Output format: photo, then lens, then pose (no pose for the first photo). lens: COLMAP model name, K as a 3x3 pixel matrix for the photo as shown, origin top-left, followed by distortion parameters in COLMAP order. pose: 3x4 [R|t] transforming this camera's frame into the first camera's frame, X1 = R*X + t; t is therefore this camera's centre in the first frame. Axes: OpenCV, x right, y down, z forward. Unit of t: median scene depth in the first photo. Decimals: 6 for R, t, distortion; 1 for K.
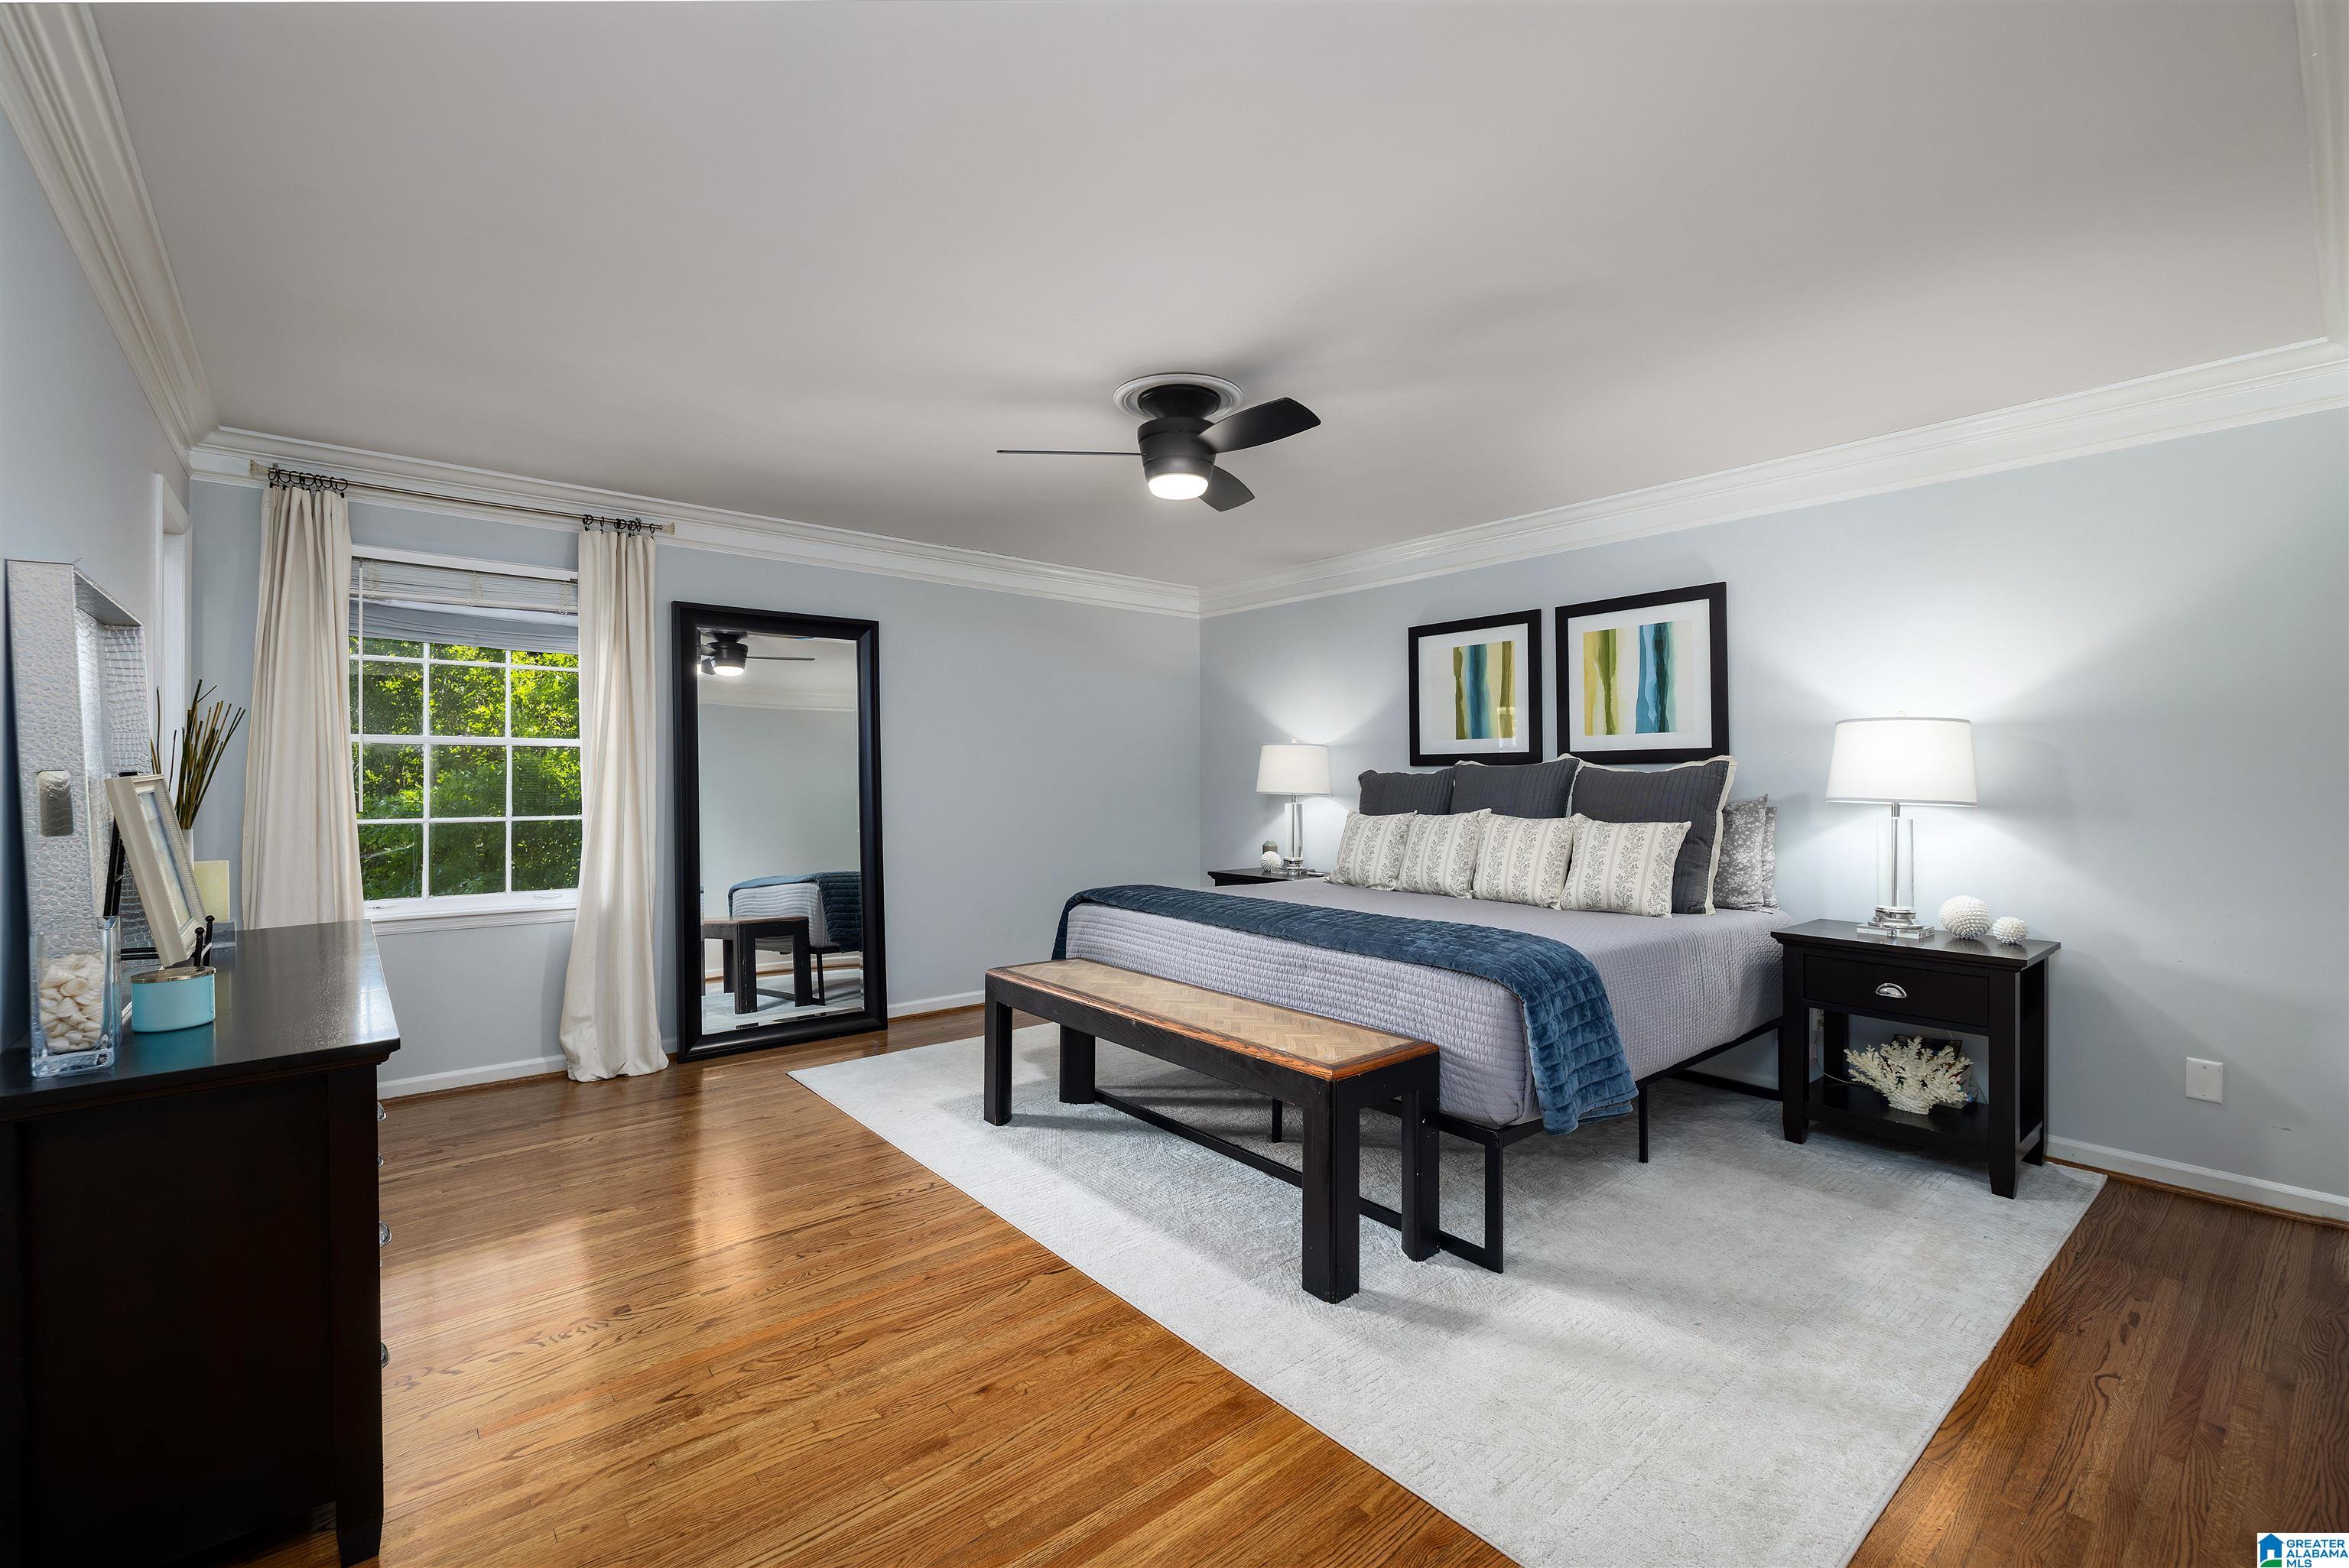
lens RADIAL K [[992.7, 0, 1170.6], [0, 992.7, 778.6], [0, 0, 1]] dist [-0.001885, -0.000164]
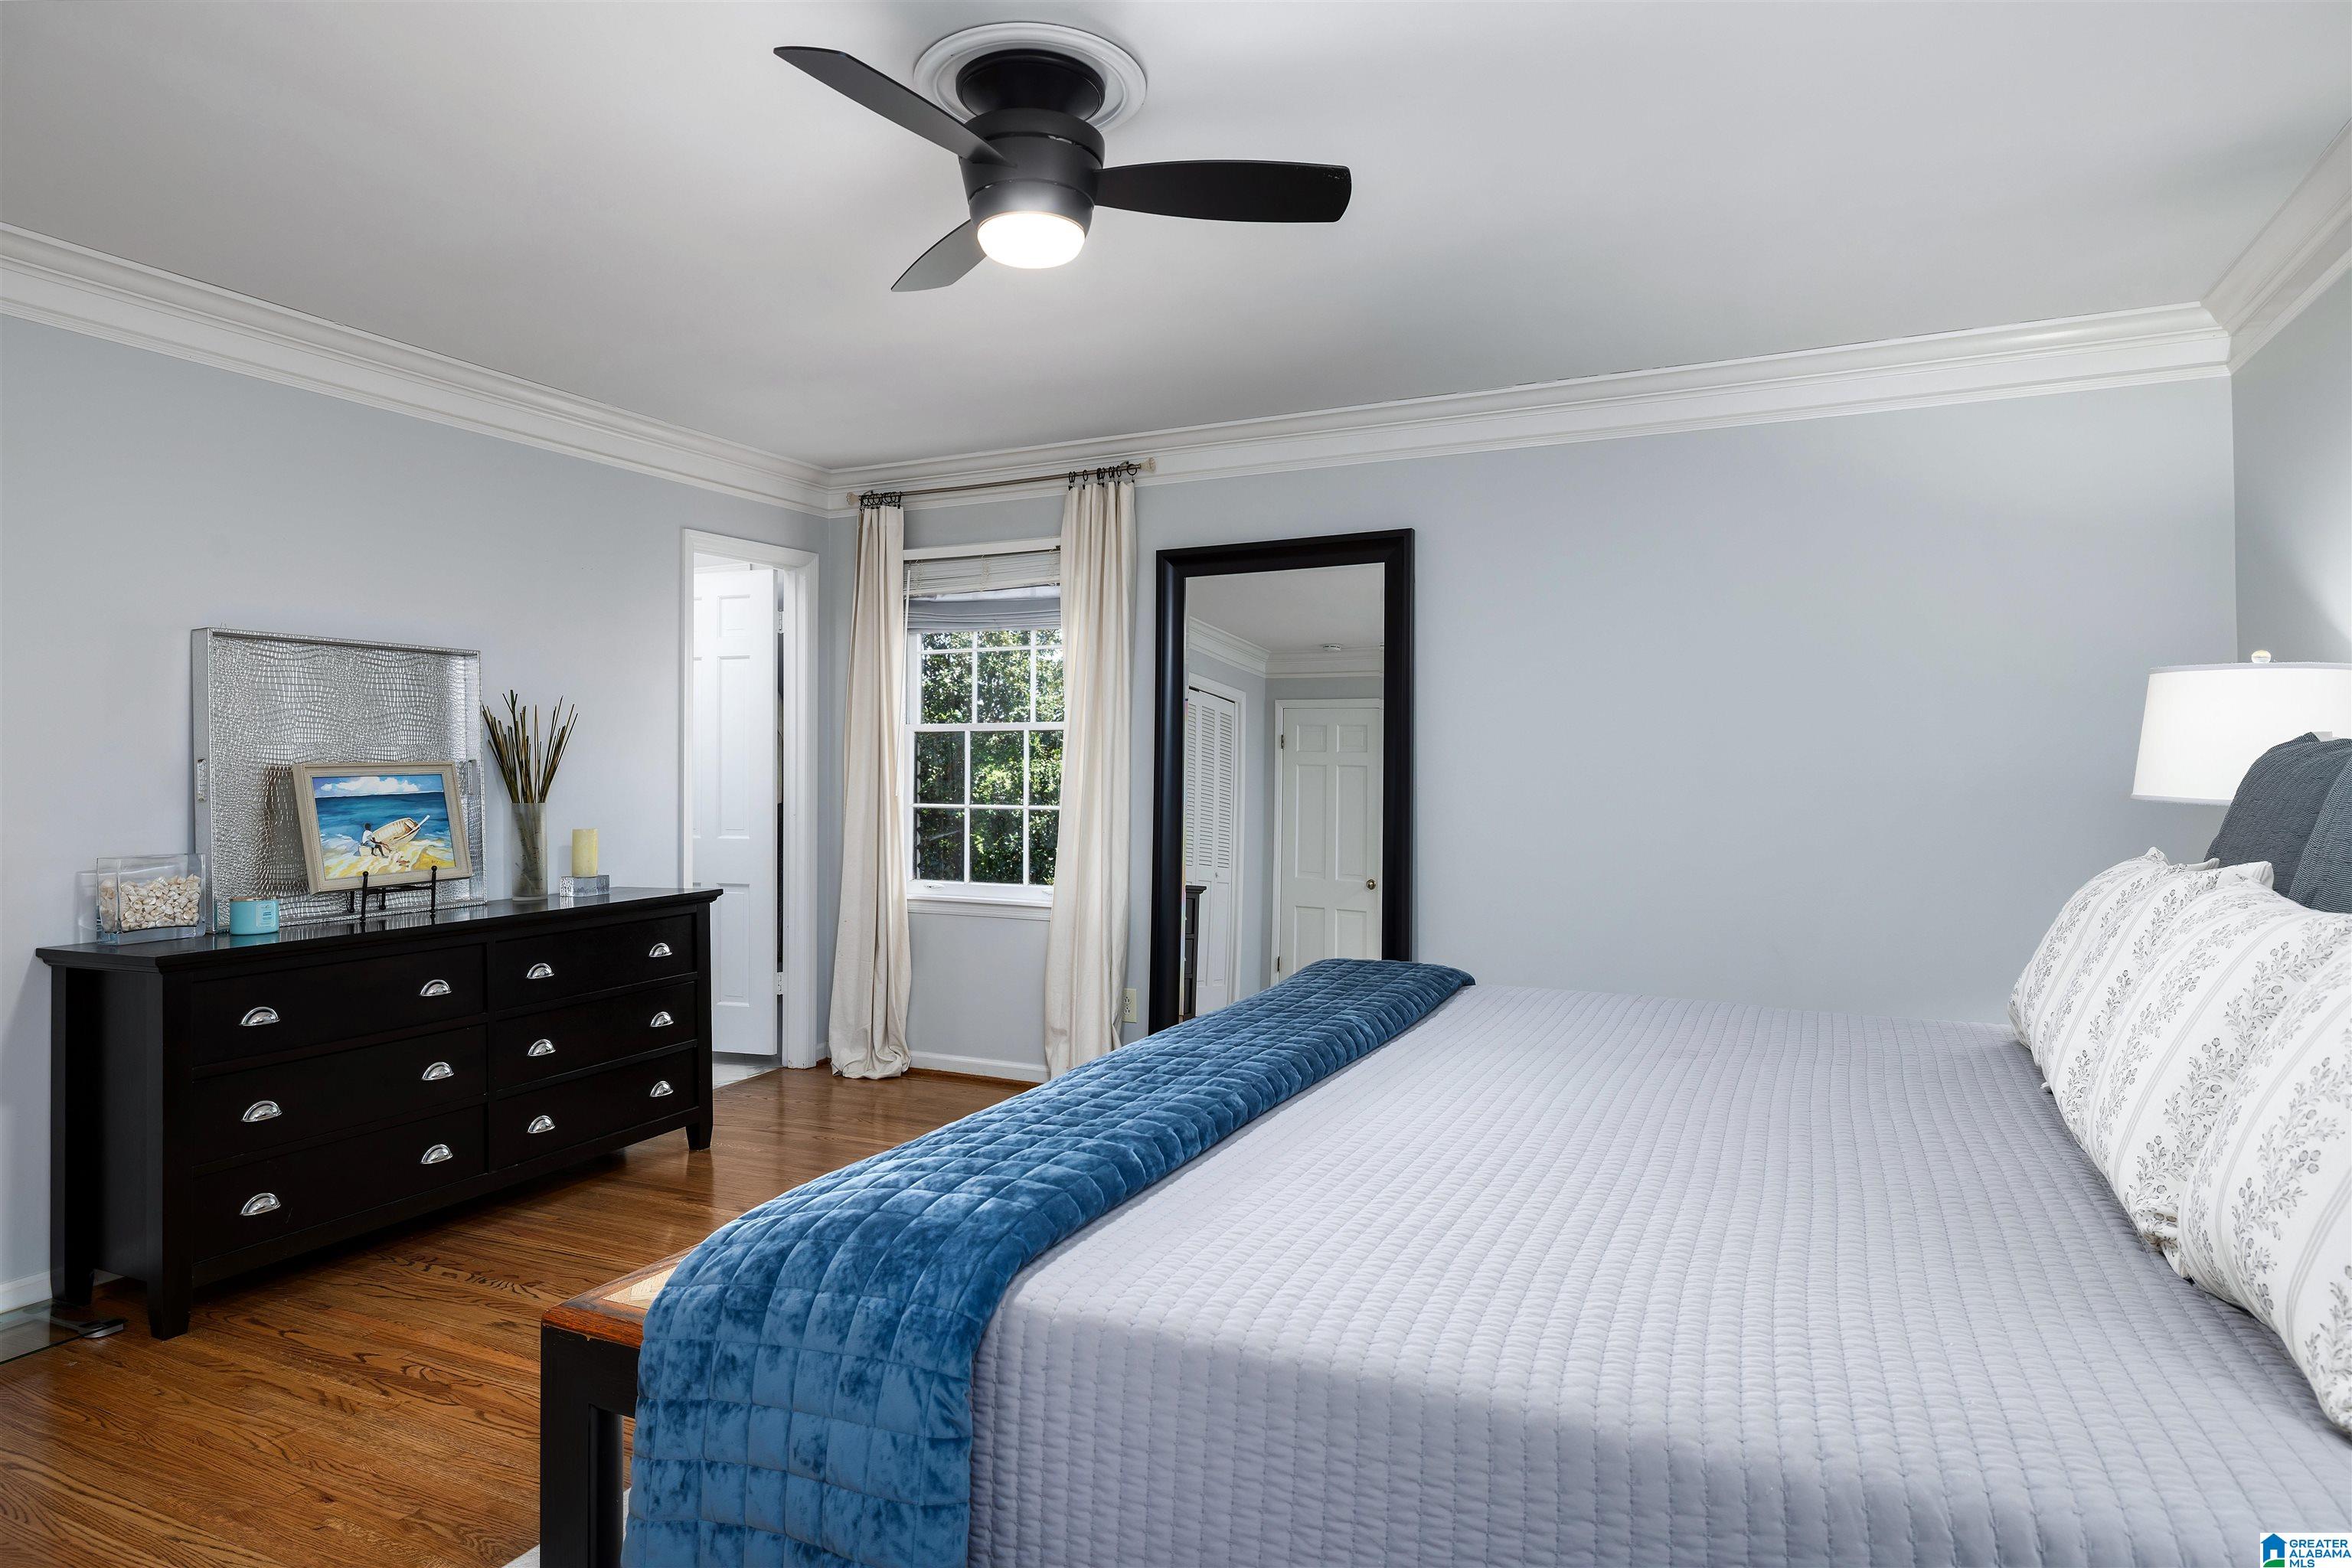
lens RADIAL K [[1360.5, 0, 1173.5], [0, 1360.5, 783.6], [0, 0, 1]] dist [0.006560, 0.000142]
pose [[0.408762, 0.007128, -0.912613, 0.585014], [-0.002457, 0.999974, 0.006710, 0.008051], [0.912638, -0.000501, 0.408769, 0.589861]]
